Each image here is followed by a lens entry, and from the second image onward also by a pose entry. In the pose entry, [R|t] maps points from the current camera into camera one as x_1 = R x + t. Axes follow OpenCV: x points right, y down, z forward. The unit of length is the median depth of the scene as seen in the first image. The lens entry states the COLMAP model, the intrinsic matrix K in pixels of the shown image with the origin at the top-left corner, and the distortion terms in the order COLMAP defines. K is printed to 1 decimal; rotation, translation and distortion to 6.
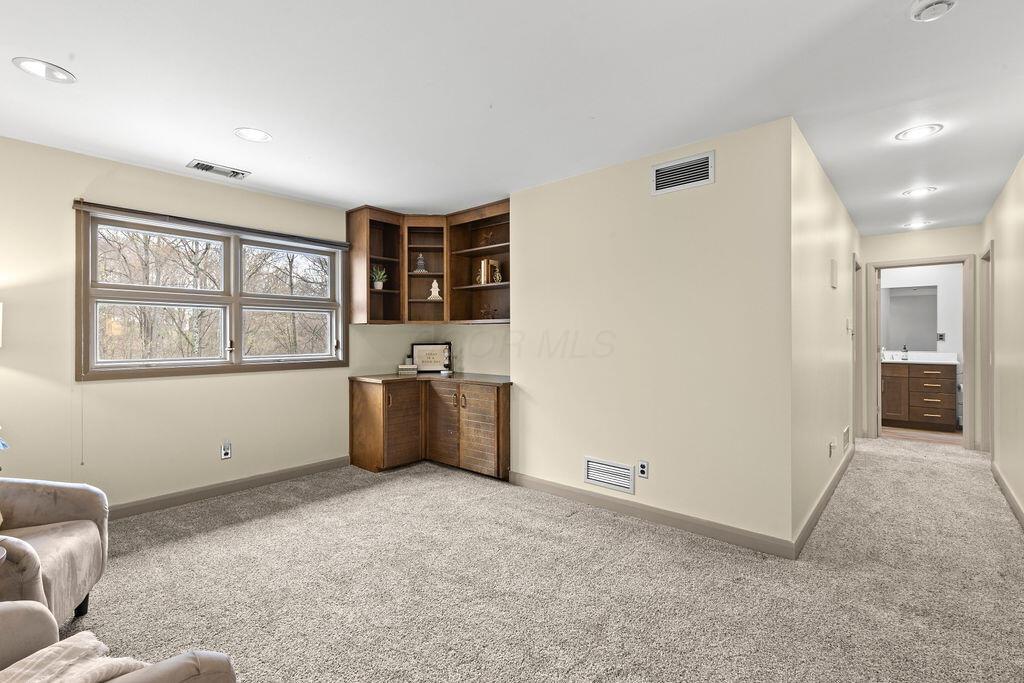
lens RADIAL K [[462.6, 0, 506.1], [0, 462.6, 339.7], [0, 0, 1]] dist [0.008075, -0.000957]
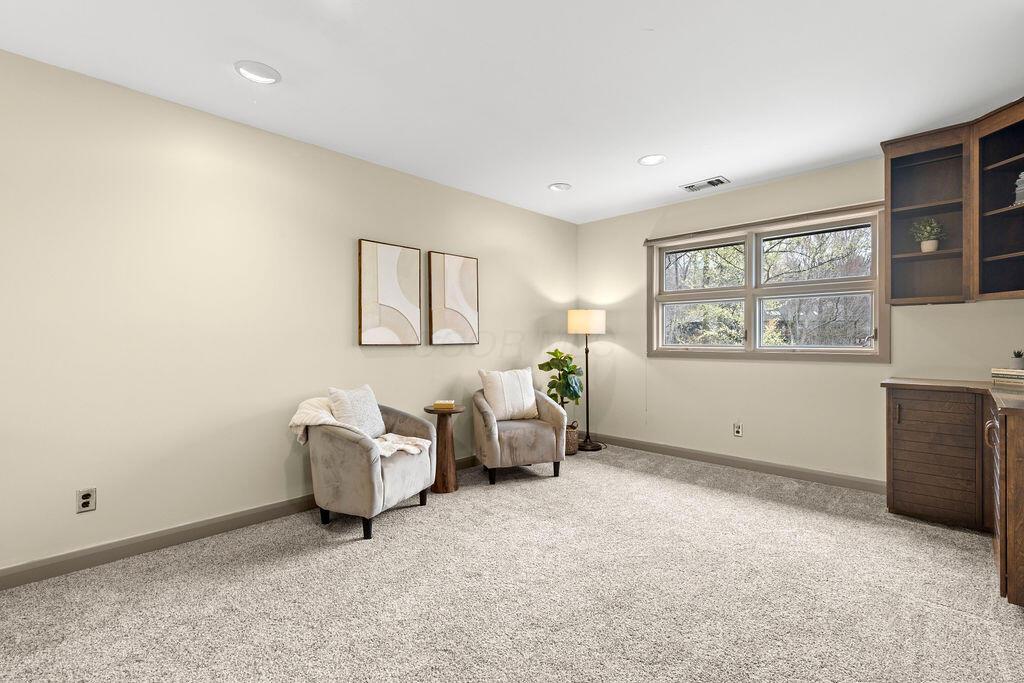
lens RADIAL K [[462.6, 0, 508.6], [0, 462.6, 342.9], [0, 0, 1]] dist [0.008075, -0.000957]
pose [[-0.056641, 0.022567, -0.998140, 0.516796], [0.011685, 0.999691, 0.021939, 0.001835], [0.998326, -0.010421, -0.056888, 0.500694]]
